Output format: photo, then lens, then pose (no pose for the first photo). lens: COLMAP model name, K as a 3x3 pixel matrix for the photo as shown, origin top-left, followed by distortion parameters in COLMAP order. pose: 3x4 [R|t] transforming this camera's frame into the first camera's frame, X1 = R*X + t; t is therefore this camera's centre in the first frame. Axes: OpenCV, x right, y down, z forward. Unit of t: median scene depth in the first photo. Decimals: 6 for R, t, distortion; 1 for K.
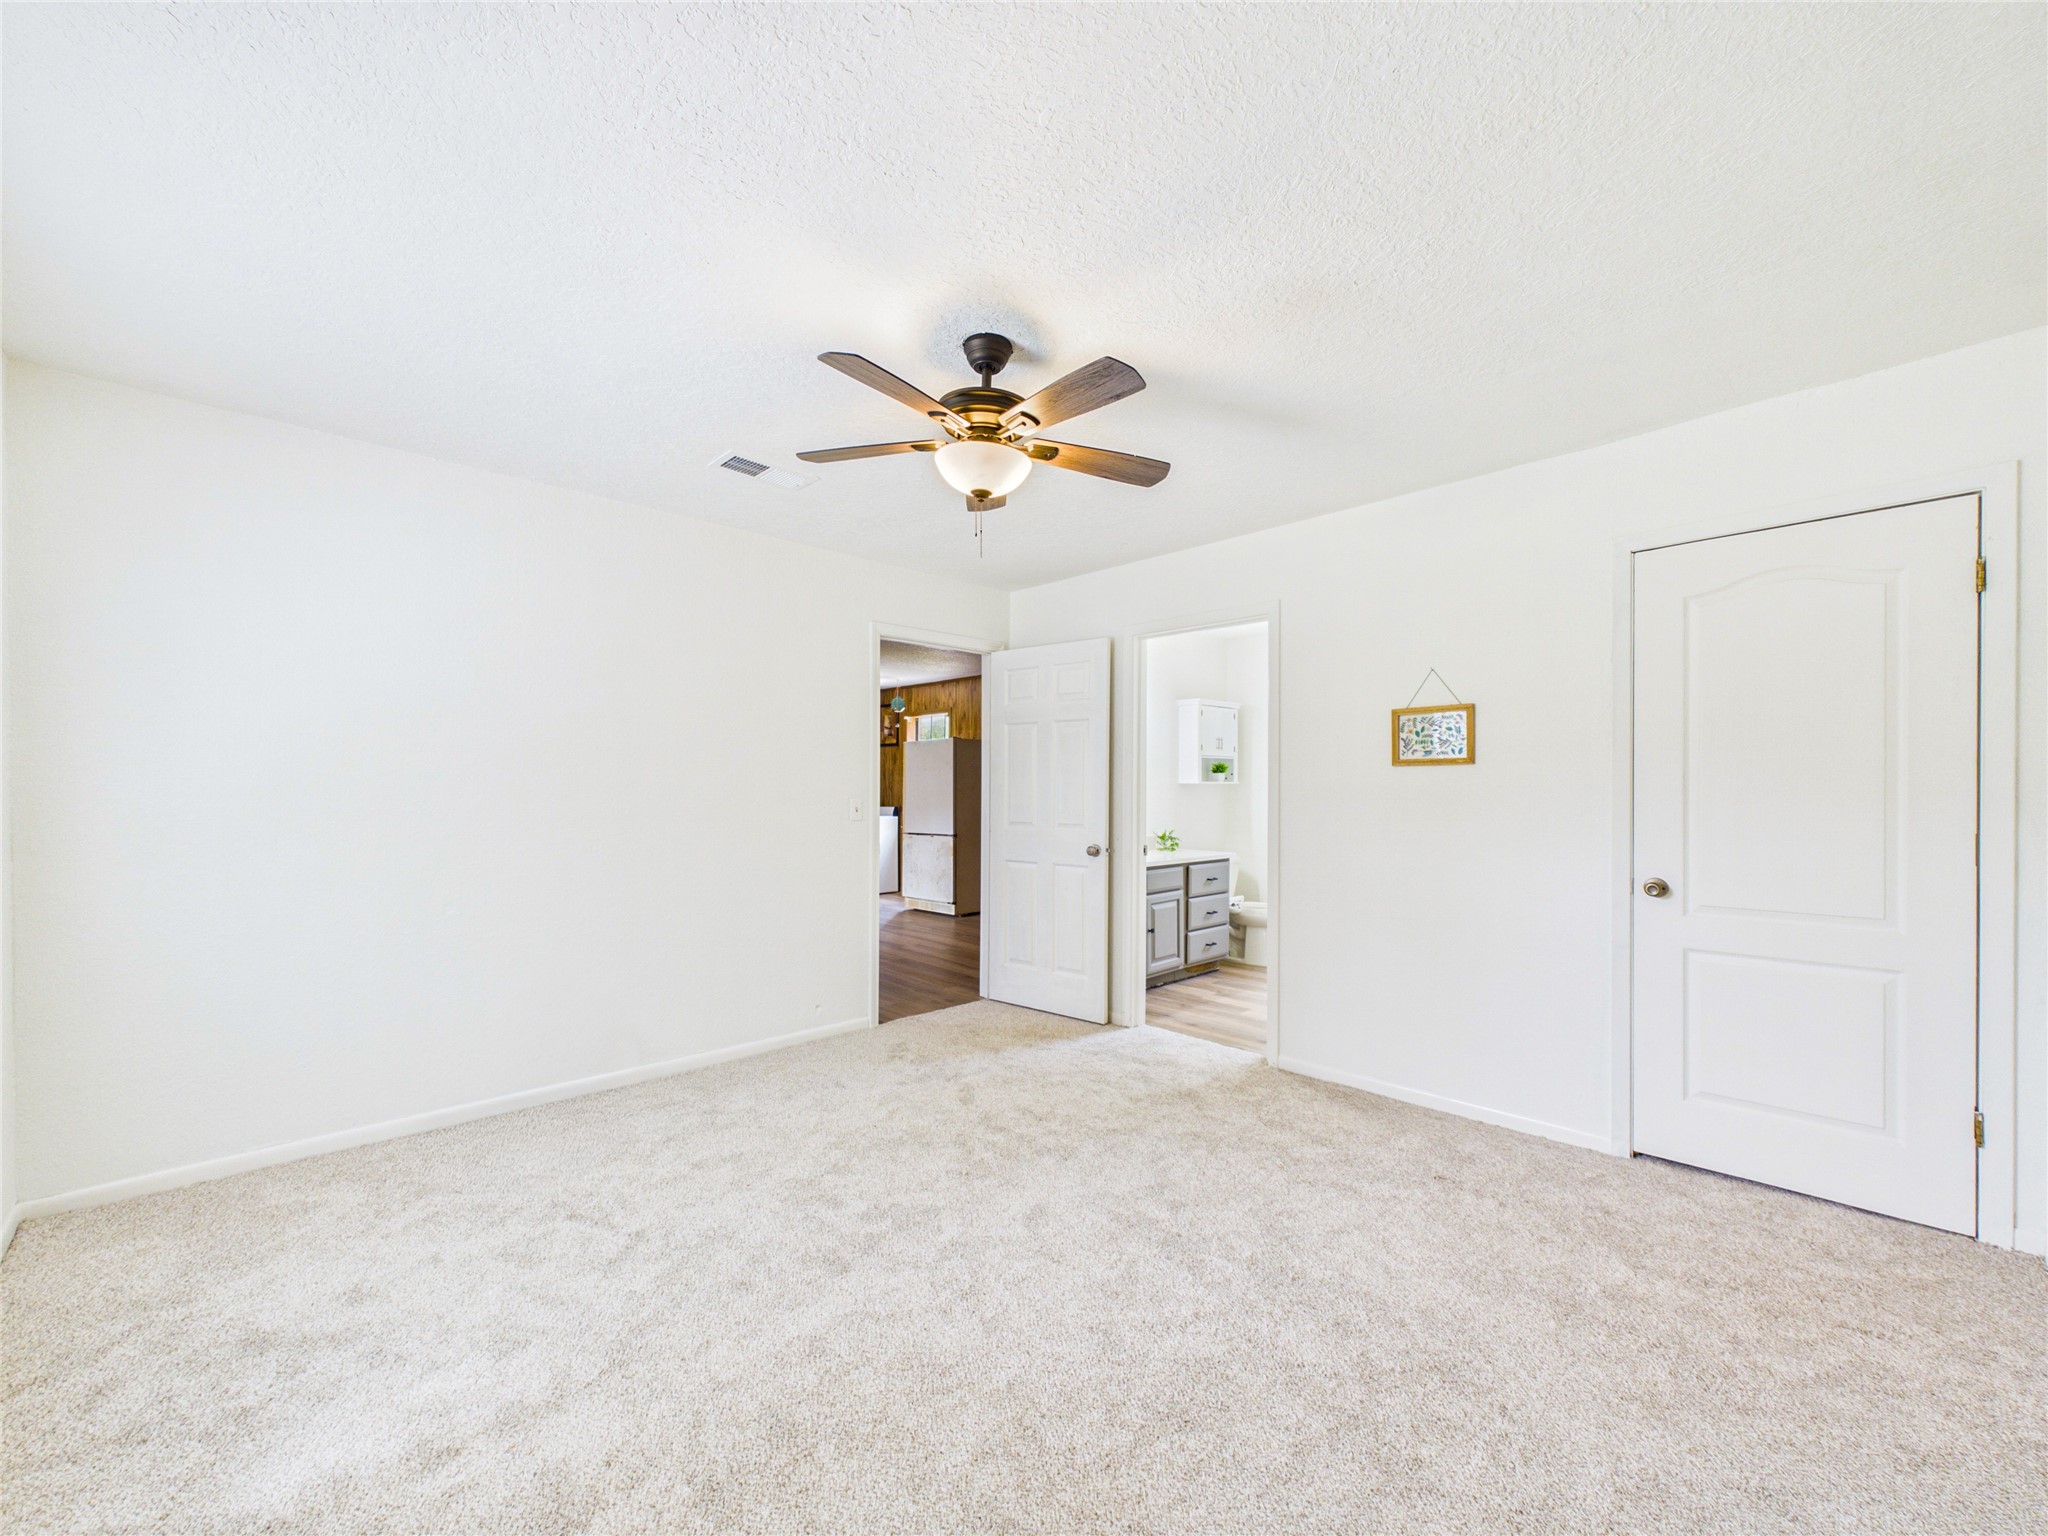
lens RADIAL K [[827.1, 0, 1023.9], [0, 827.1, 789.5], [0, 0, 1]] dist [-0.000589, -0.000125]
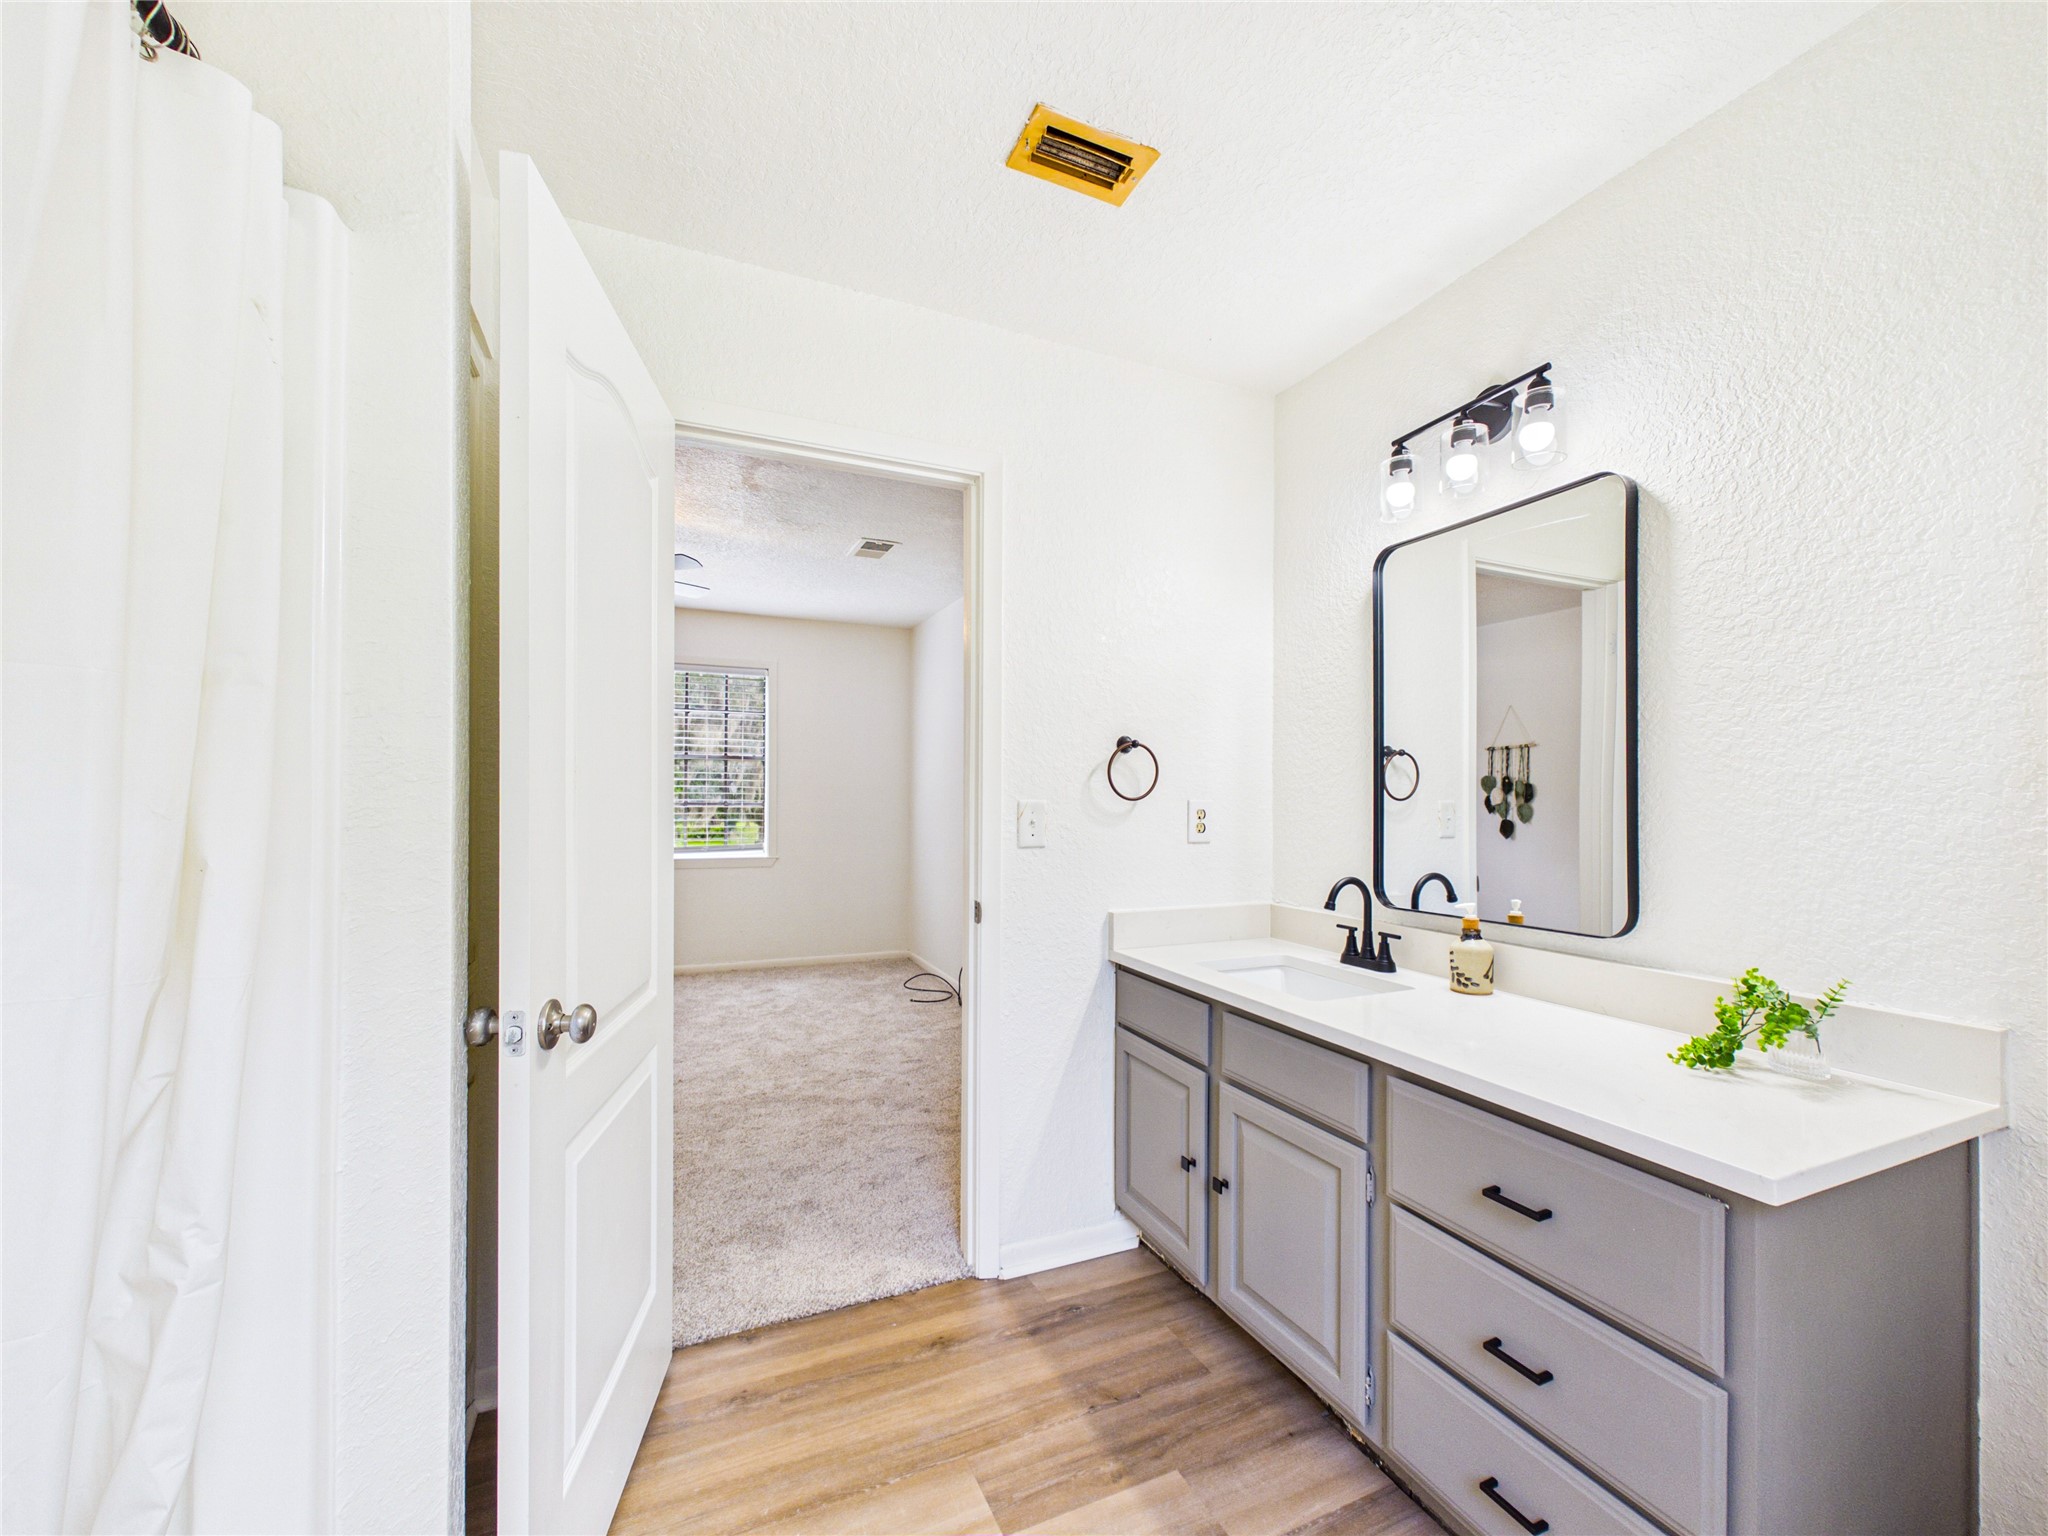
lens RADIAL K [[827.1, 0, 1023.9], [0, 827.1, 789.5], [0, 0, 1]] dist [-0.000589, -0.000125]
pose [[-0.355418, -0.012566, -0.934623, 0.558012], [-0.007454, 0.999916, -0.010610, 0.002688], [0.934678, 0.003196, -0.355482, 1.122147]]
